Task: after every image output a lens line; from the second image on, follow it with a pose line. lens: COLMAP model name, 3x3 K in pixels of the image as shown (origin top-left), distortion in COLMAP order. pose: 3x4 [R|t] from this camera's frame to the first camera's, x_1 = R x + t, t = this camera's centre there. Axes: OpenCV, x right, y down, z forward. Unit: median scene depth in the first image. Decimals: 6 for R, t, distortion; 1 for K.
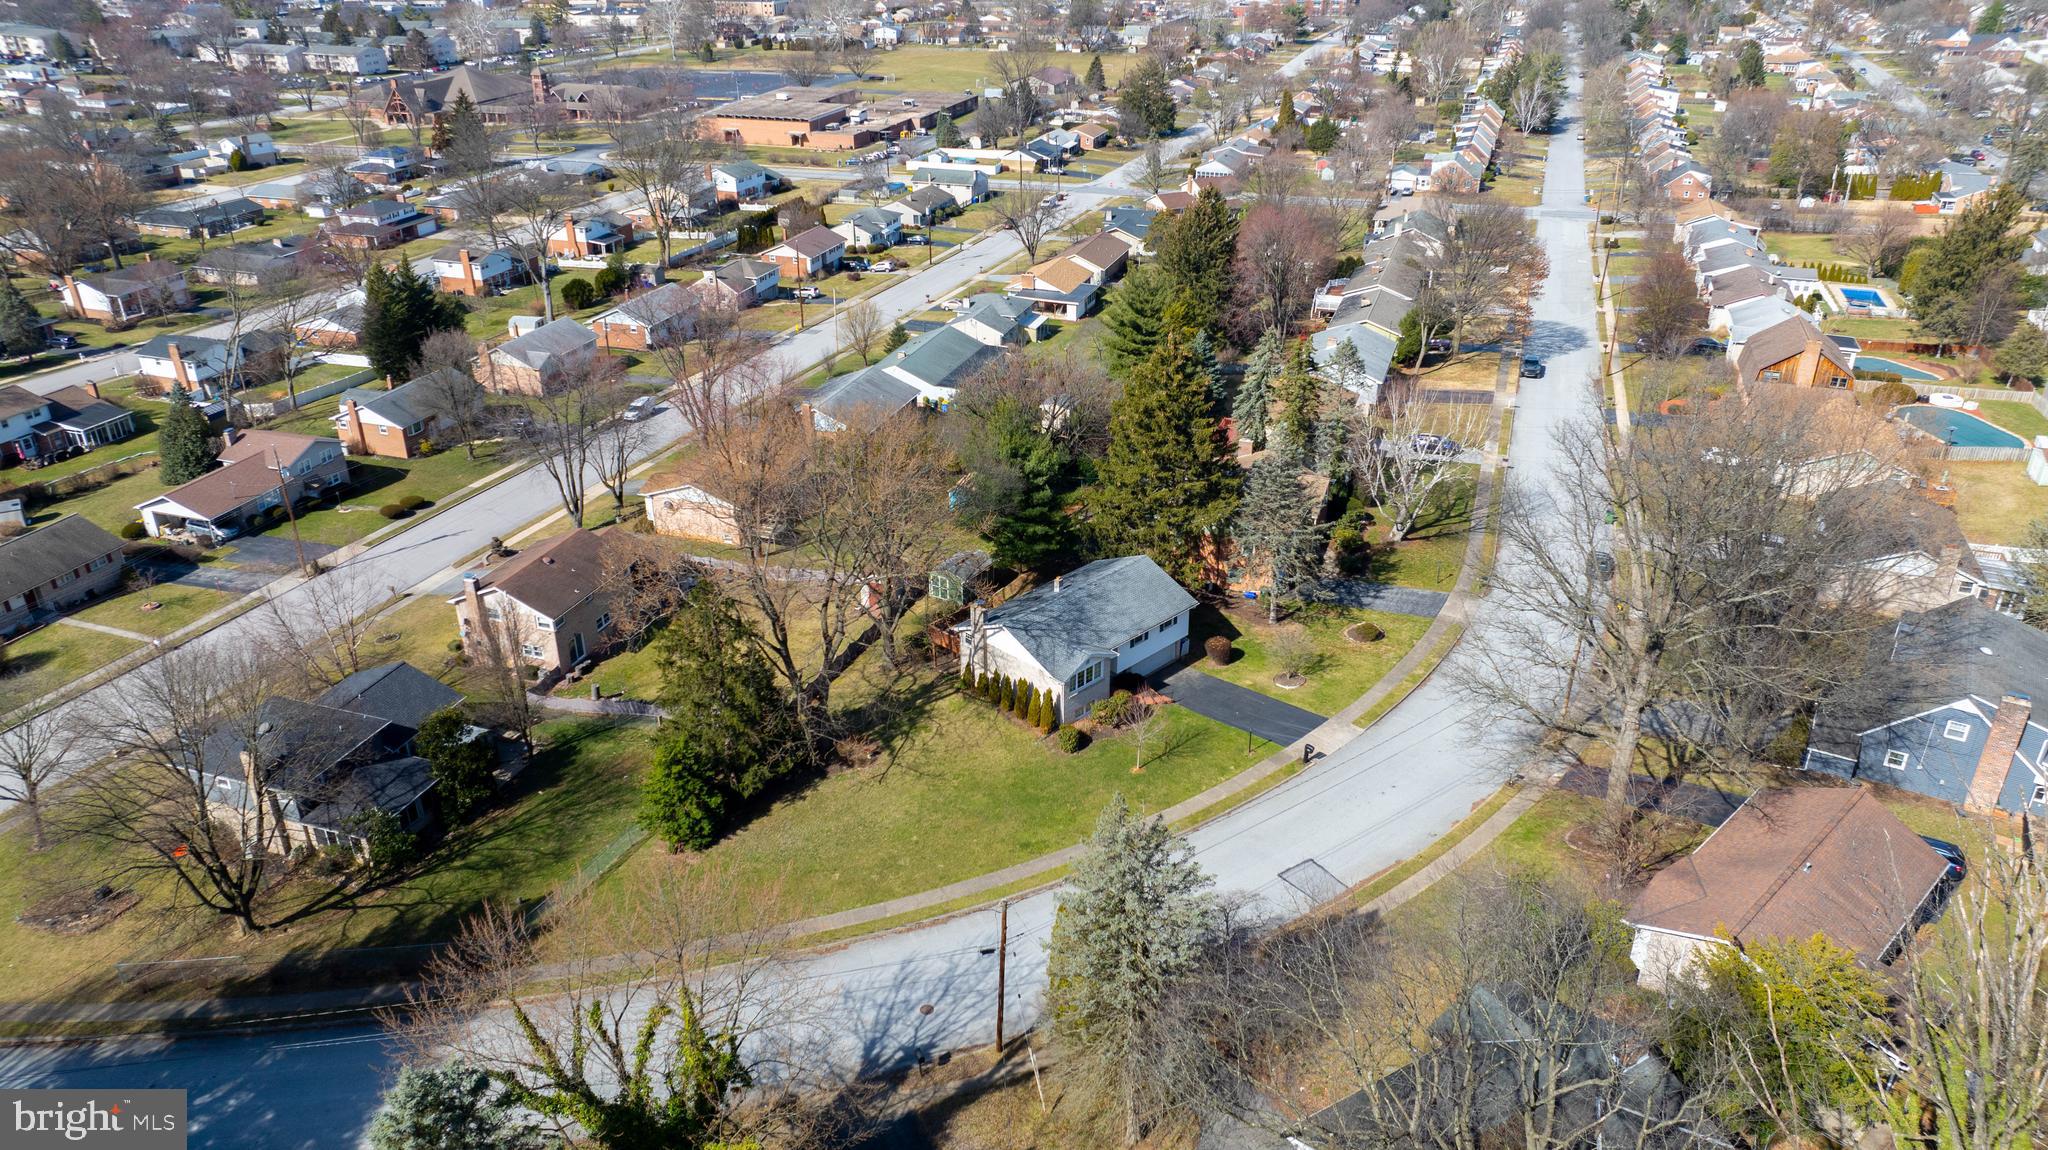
lens RADIAL K [[1433.6, 0, 1024.0], [0, 1433.6, 575.0], [0, 0, 1]] dist [-0.027117, -0.000620]
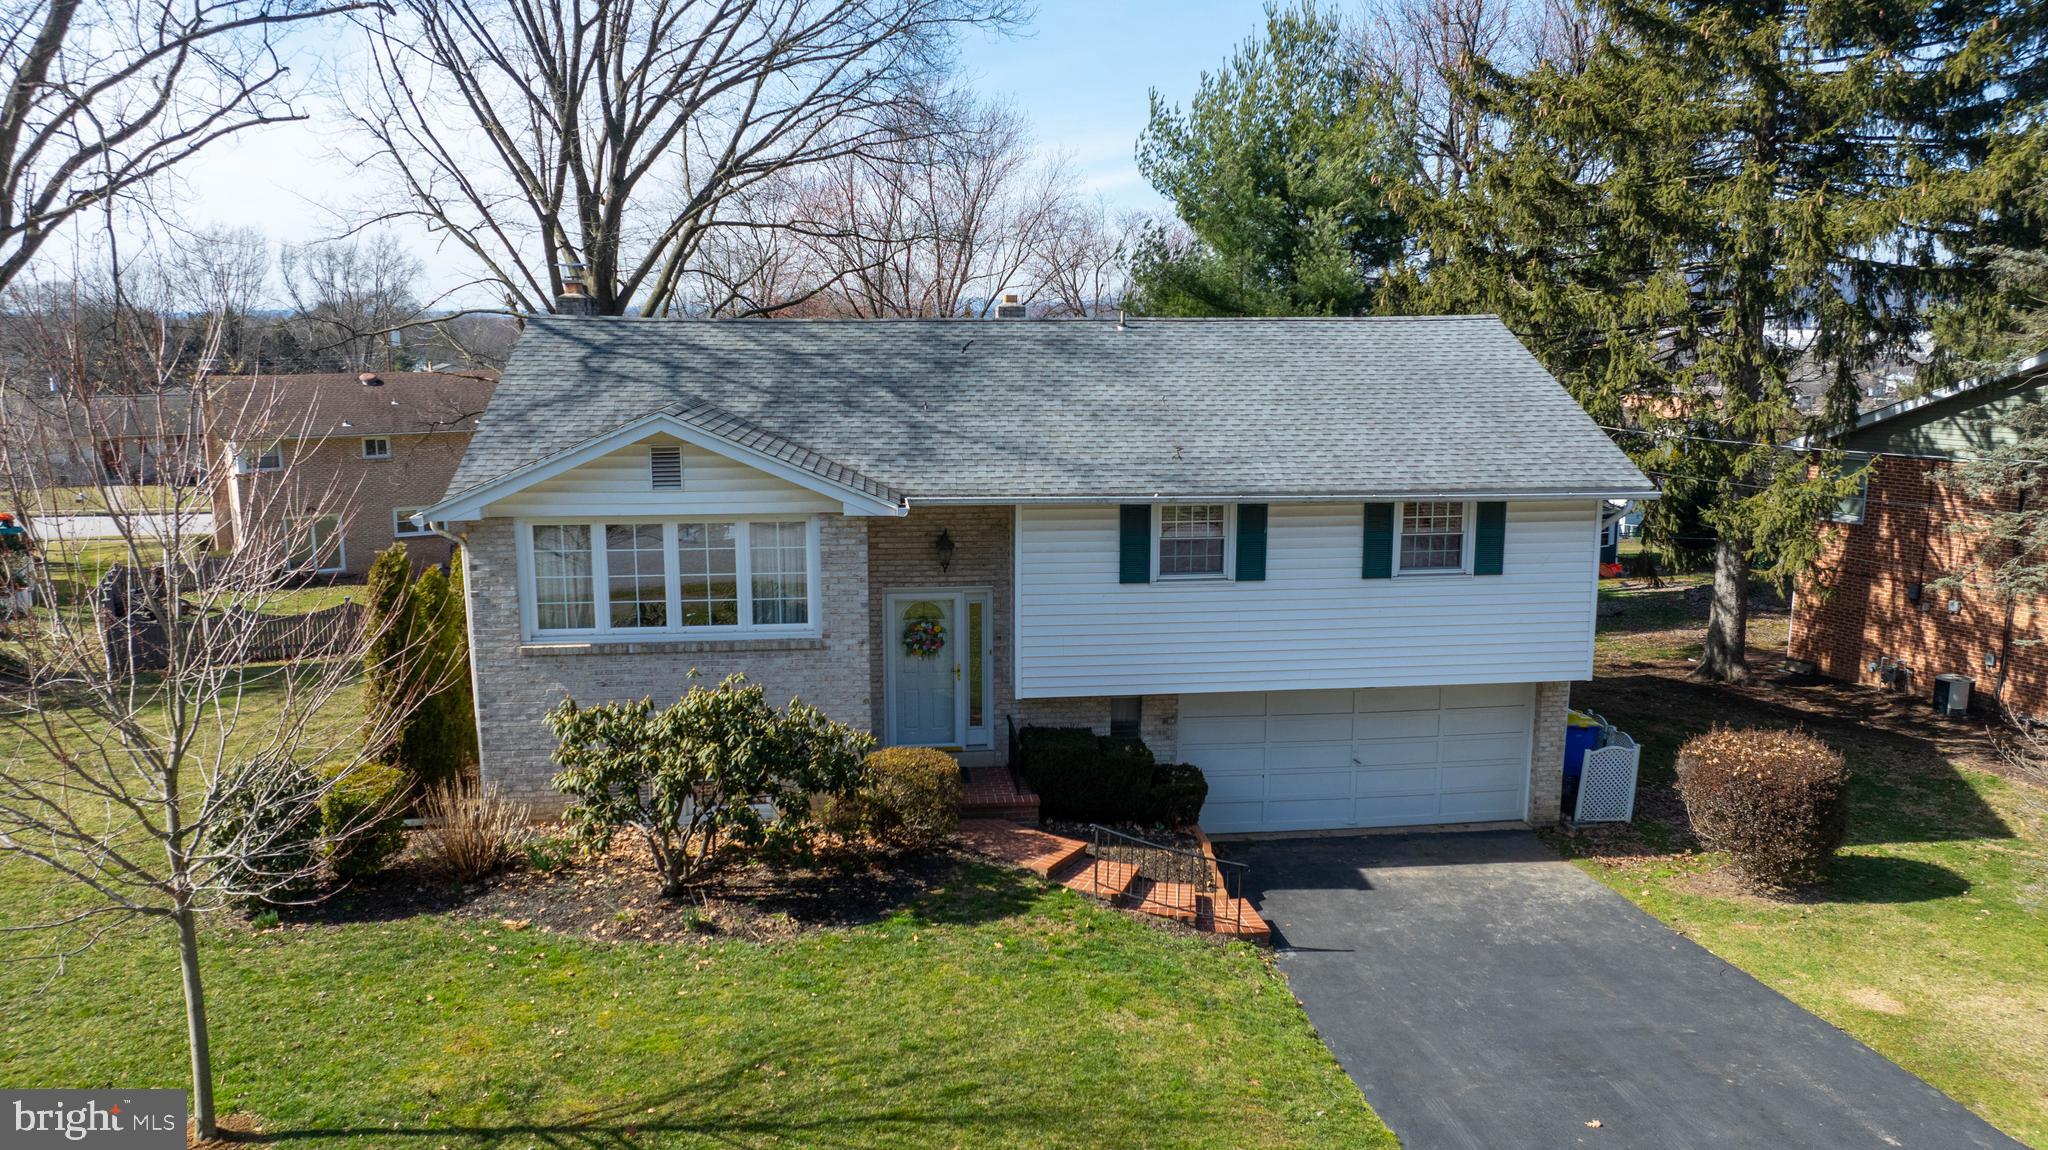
lens RADIAL K [[1440.0, 0, 1028.4], [0, 1440.0, 568.4], [0, 0, 1]] dist [-0.056371, 0.070441]
pose [[0.779983, 0.115427, -0.615063, 0.112448], [-0.285205, 0.940405, -0.185194, 0.054796], [0.557032, 0.319867, 0.766420, 0.540923]]
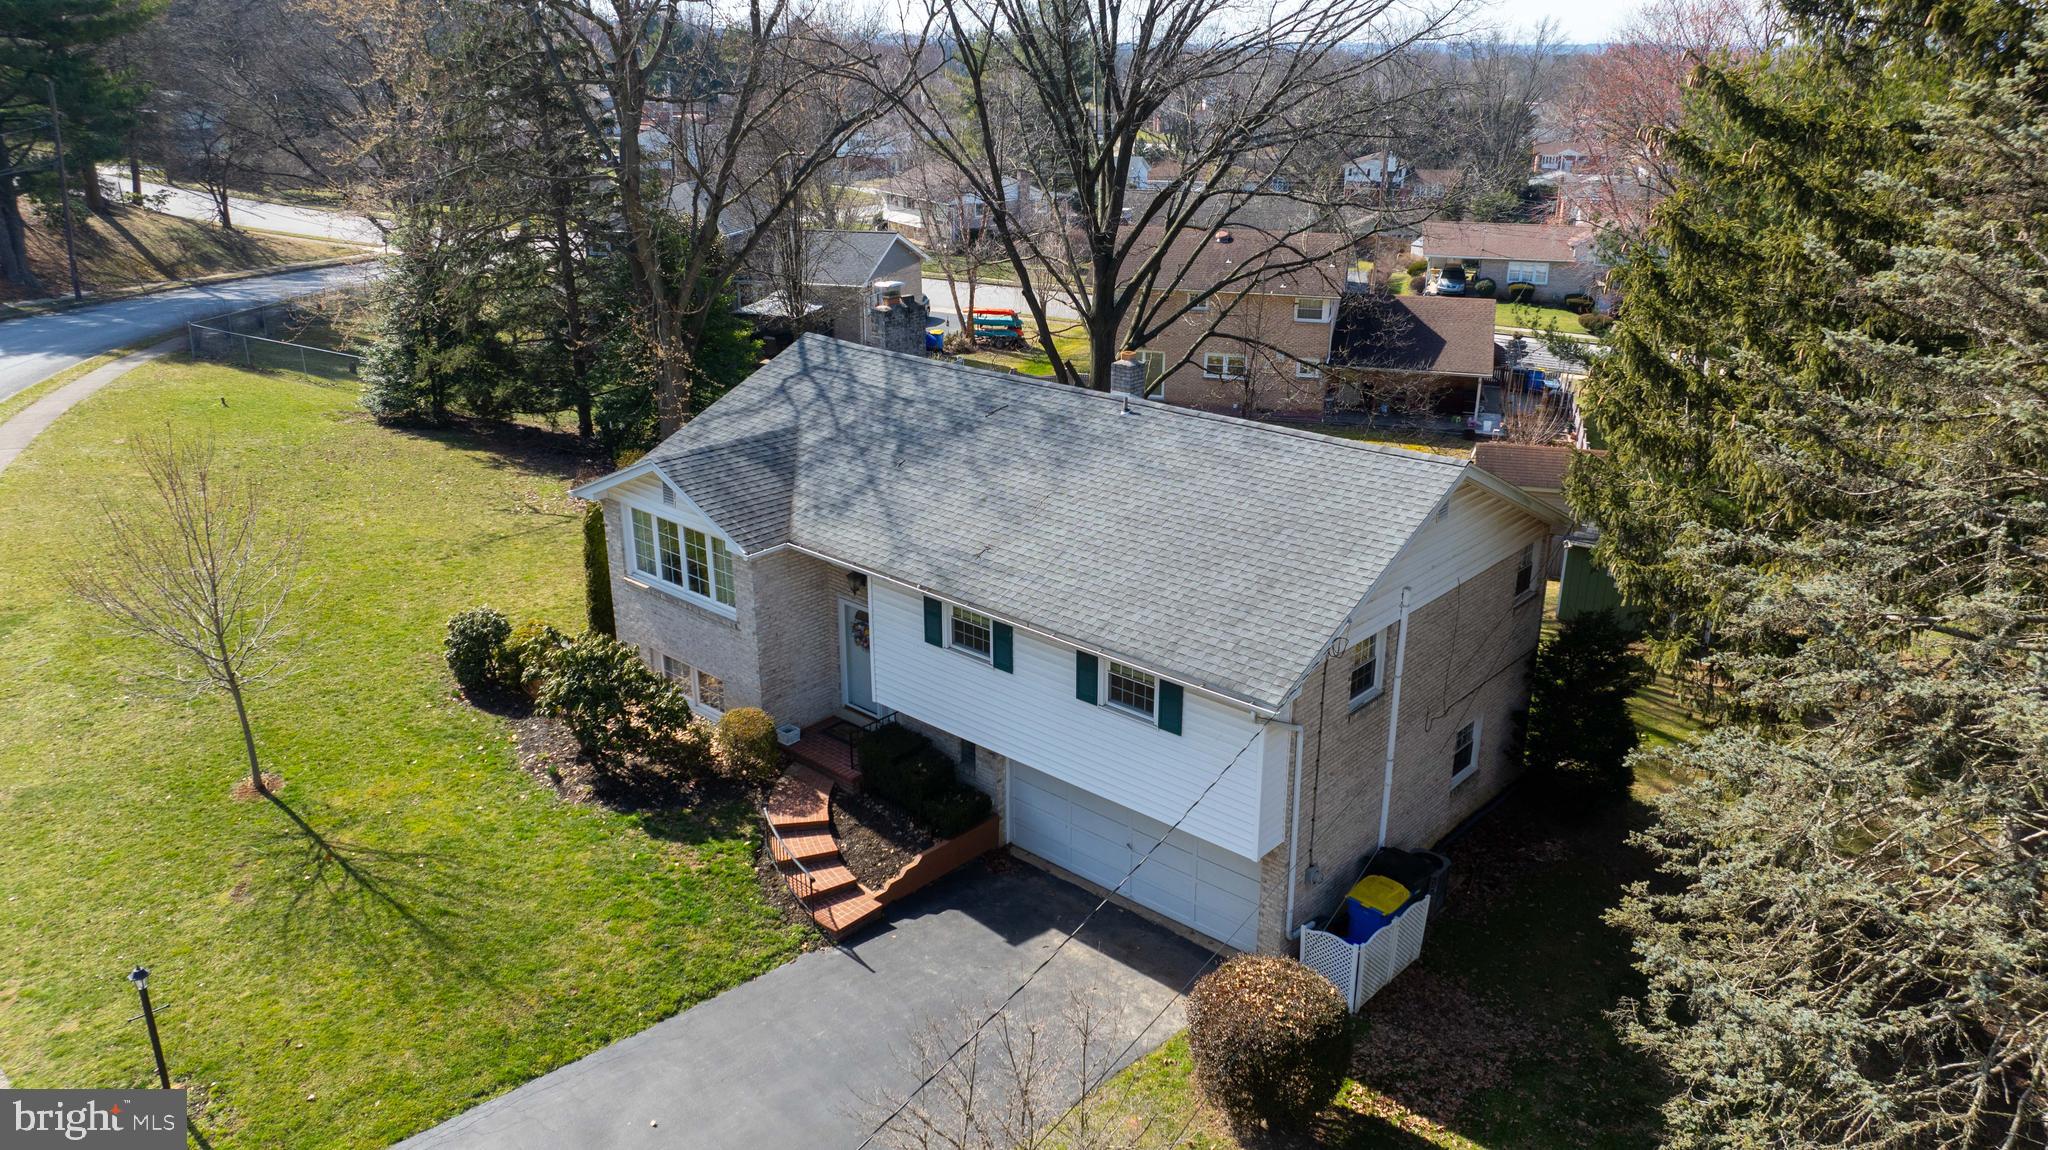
lens RADIAL K [[1433.6, 0, 1024.0], [0, 1433.6, 575.0], [0, 0, 1]] dist [-0.027117, -0.000620]
pose [[0.051456, 0.351695, -0.934699, 0.181967], [-0.451183, 0.843165, 0.292416, -0.020309], [0.890947, 0.406674, 0.202065, 0.610013]]
